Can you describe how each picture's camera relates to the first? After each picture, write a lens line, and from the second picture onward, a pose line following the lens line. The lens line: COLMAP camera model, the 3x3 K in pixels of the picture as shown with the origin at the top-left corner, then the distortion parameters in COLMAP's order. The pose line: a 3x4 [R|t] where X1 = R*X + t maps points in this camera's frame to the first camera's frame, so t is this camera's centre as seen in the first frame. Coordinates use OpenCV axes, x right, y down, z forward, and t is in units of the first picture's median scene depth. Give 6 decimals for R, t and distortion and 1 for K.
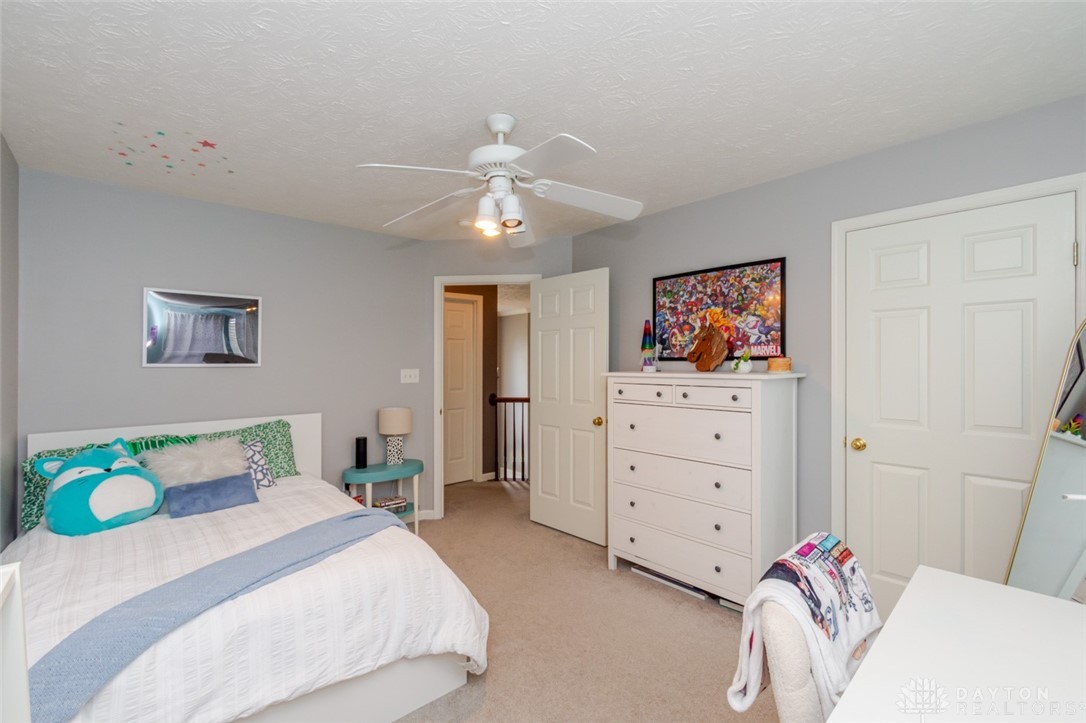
lens RADIAL K [[464.3, 0, 542.4], [0, 464.3, 364.2], [0, 0, 1]] dist [-0.000204, -0.009110]
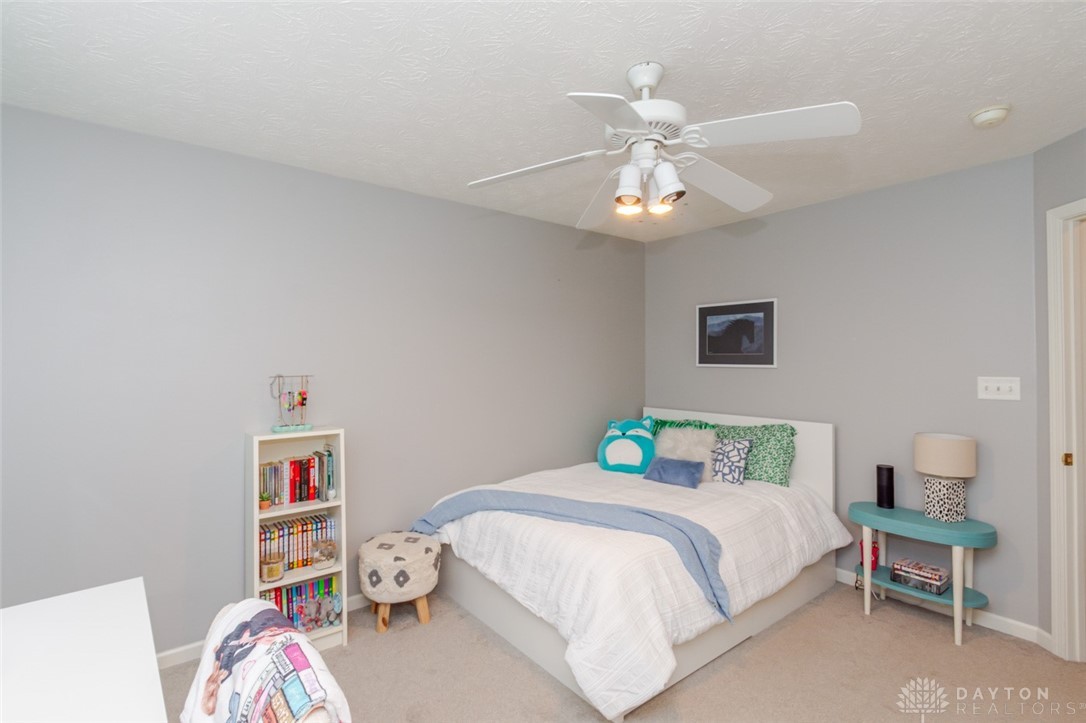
lens RADIAL K [[513.0, 0, 543.1], [0, 513.0, 353.5], [0, 0, 1]] dist [-0.000082, -0.000054]
pose [[-0.064318, -0.006082, -0.997911, 0.593883], [-0.001480, 0.999981, -0.005999, -0.020946], [0.997928, 0.001091, -0.064326, 0.646517]]
